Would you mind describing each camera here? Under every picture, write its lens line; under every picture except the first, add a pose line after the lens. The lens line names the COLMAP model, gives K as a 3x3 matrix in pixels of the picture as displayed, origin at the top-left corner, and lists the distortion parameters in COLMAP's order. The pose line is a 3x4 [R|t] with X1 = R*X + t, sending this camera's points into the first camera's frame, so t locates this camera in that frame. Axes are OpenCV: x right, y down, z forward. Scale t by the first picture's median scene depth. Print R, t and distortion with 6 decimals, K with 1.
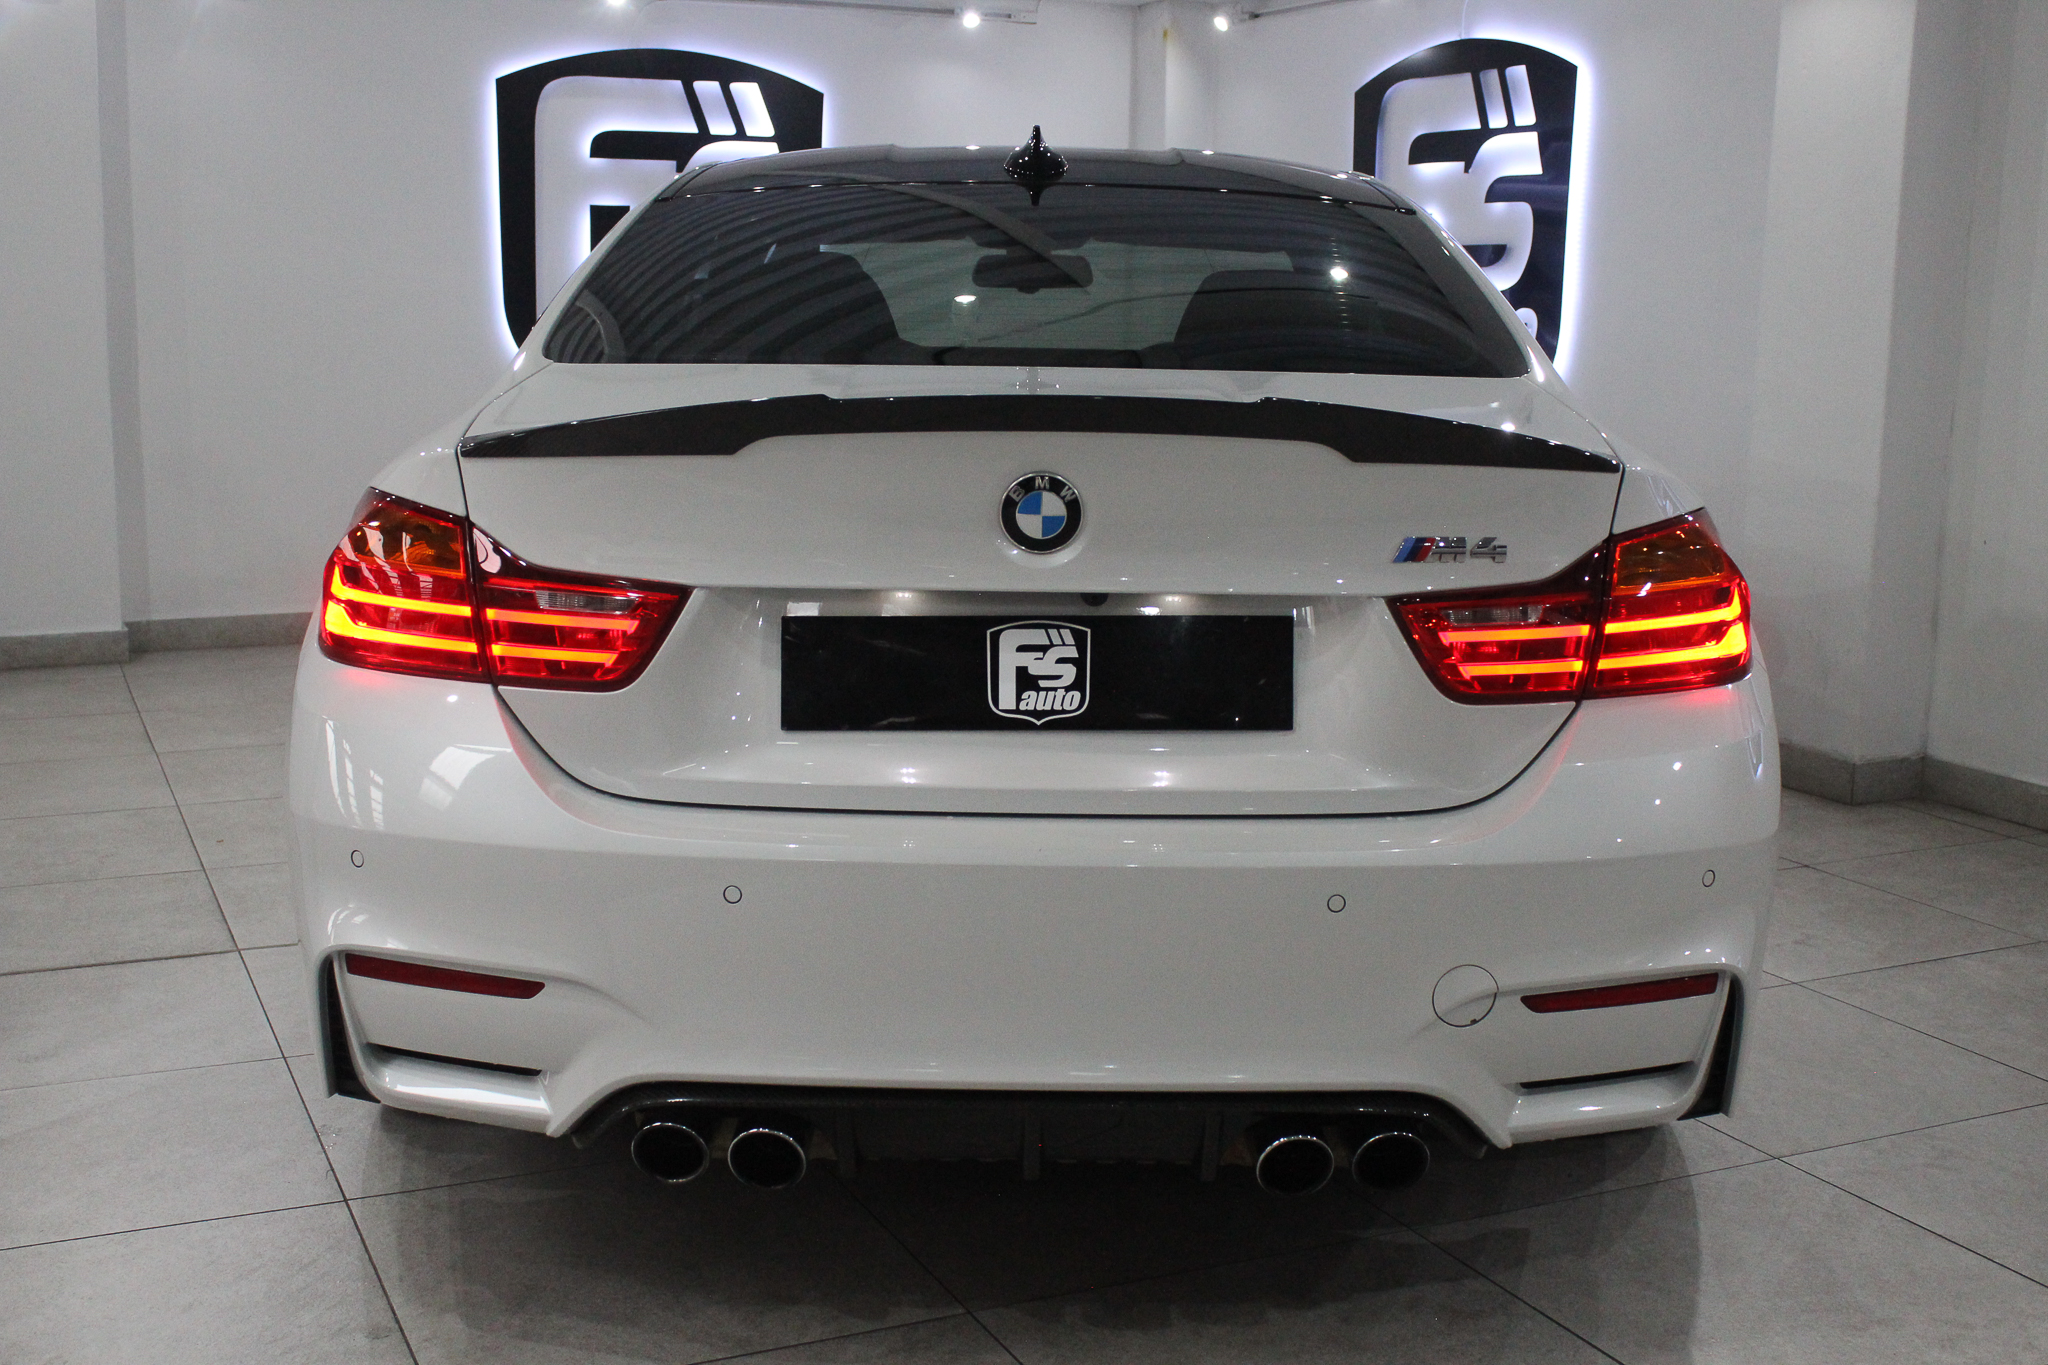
lens RADIAL K [[2299.0, 0, 1024.0], [0, 2299.0, 682.5], [0, 0, 1]] dist [-0.120216, 0.006633]
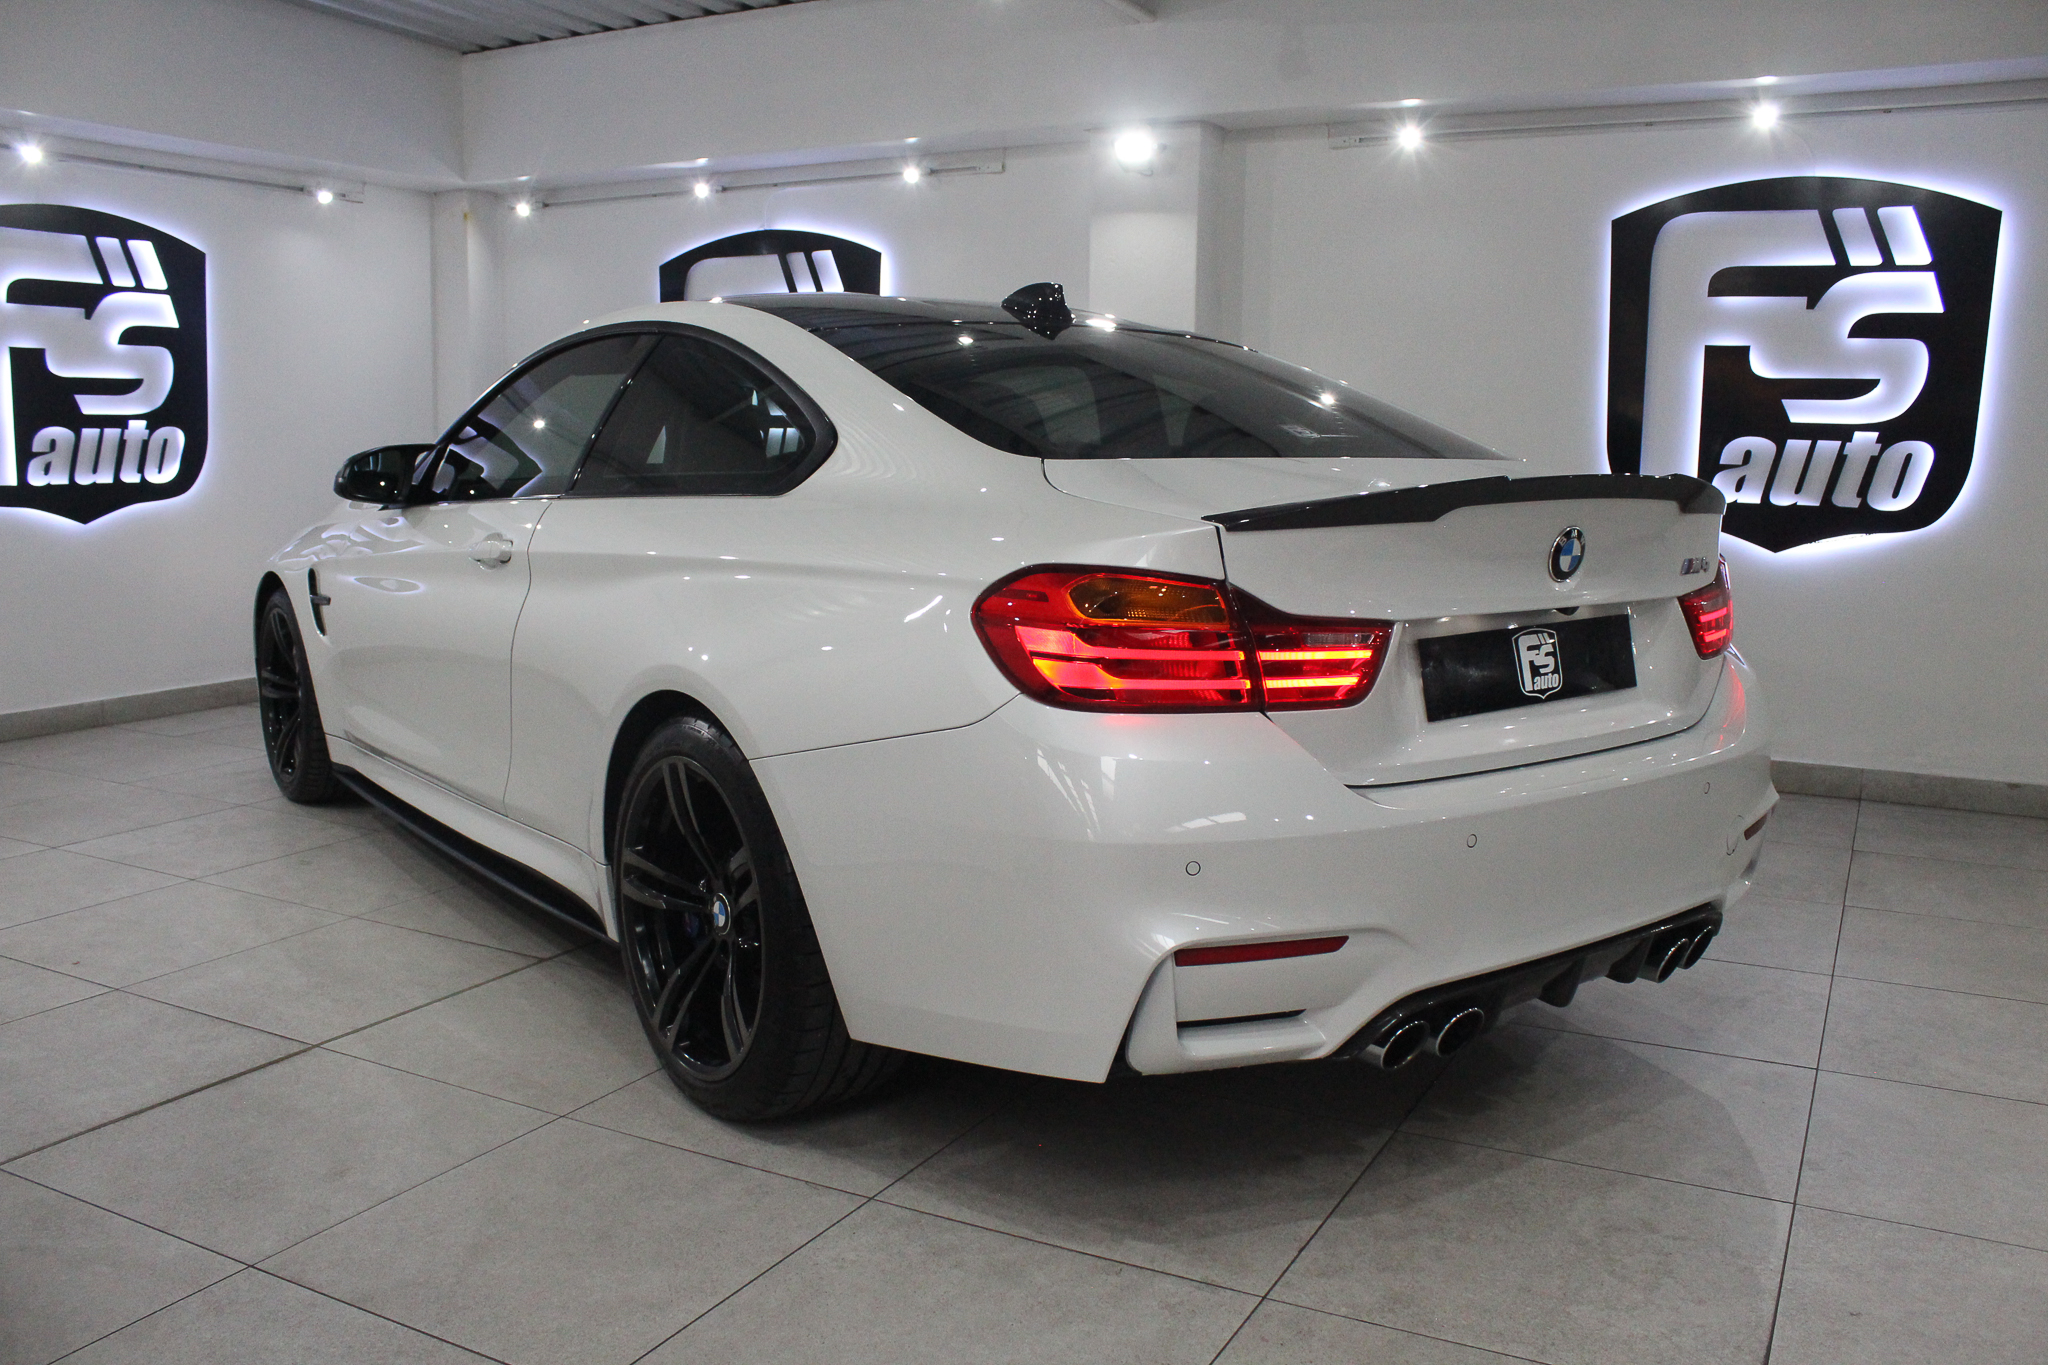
lens RADIAL K [[1697.2, 0, 1032.0], [0, 1697.2, 695.9], [0, 0, 1]] dist [-0.166730, 0.164901]
pose [[0.803919, -0.100616, 0.586166, -0.872285], [0.105613, 0.994073, 0.025787, -0.045105], [-0.585287, 0.041176, 0.809780, 0.319802]]
